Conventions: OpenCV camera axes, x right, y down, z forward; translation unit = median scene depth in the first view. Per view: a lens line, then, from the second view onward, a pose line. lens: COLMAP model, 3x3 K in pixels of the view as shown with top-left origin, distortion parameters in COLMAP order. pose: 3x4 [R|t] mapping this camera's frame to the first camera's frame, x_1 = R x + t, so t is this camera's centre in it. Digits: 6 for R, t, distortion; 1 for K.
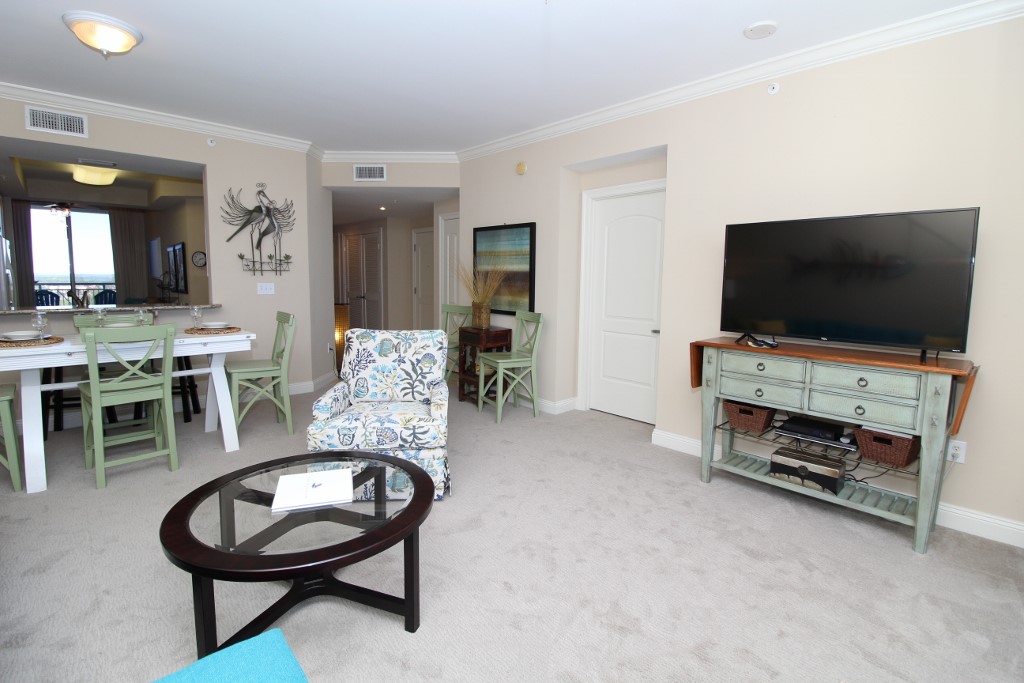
lens RADIAL K [[471.8, 0, 515.2], [0, 471.8, 331.3], [0, 0, 1]] dist [-0.003239, -0.010780]
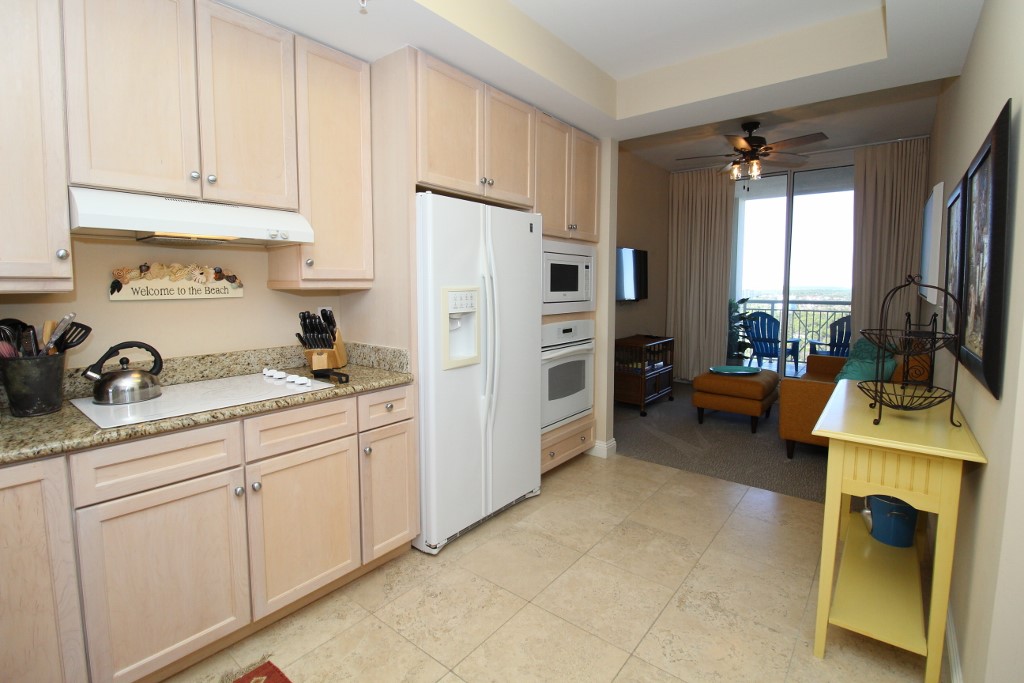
lens RADIAL K [[471.8, 0, 511.8], [0, 471.8, 322.2], [0, 0, 1]] dist [-0.003239, -0.010780]
pose [[0.142587, 0.065838, -0.987590, -0.781122], [-0.110844, 0.992571, 0.050166, -0.139403], [0.983556, 0.102316, 0.148826, 1.151318]]
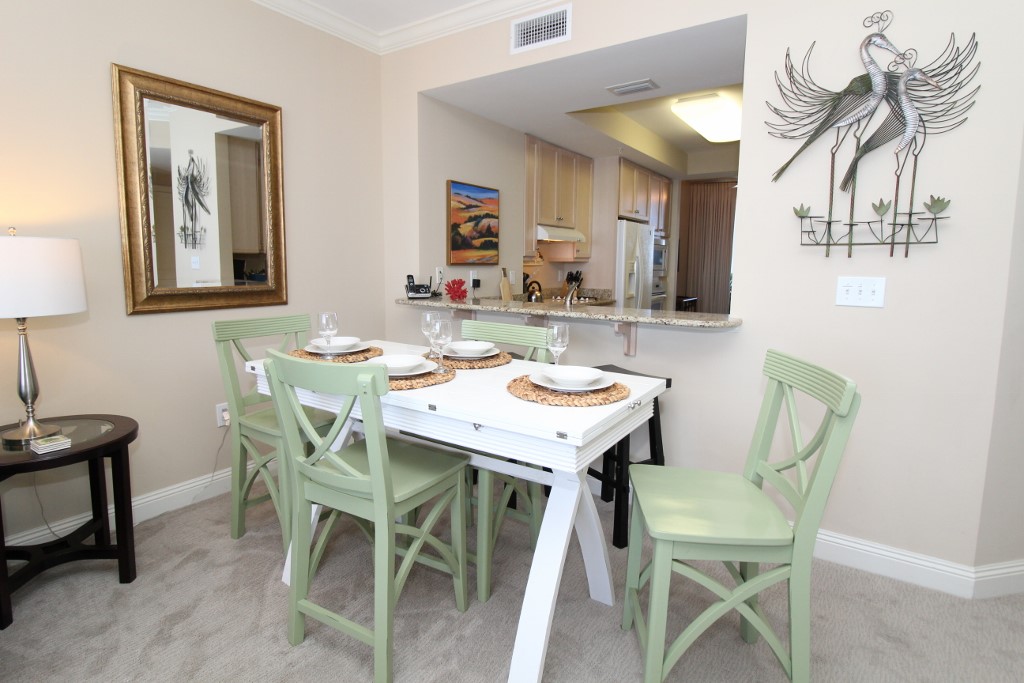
lens RADIAL K [[520.1, 0, 500.8], [0, 520.1, 321.1], [0, 0, 1]] dist [-0.006048, -0.003529]
pose [[0.205241, 0.096872, -0.973906, -0.176279], [-0.116822, 0.990400, 0.073893, -0.065157], [0.971714, 0.098607, 0.214587, 0.648970]]
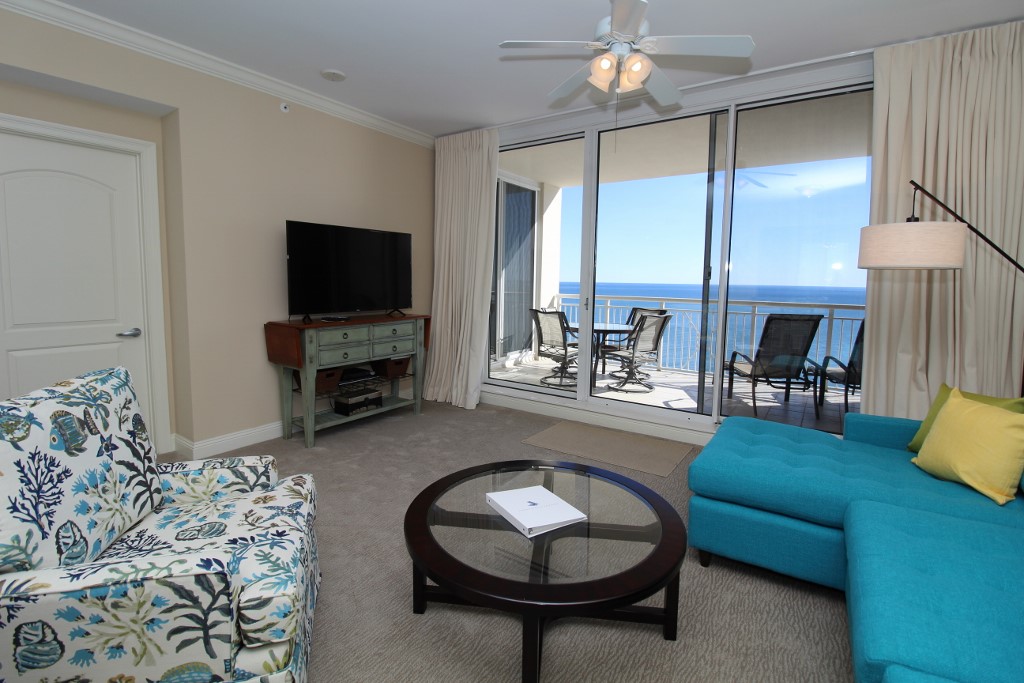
lens RADIAL K [[471.8, 0, 509.2], [0, 471.8, 330.9], [0, 0, 1]] dist [-0.003239, -0.010780]
pose [[-0.210081, -0.124405, 0.969737, -0.504765], [0.089262, 0.985288, 0.145738, -0.053326], [-0.973601, 0.117177, -0.195886, 0.475344]]
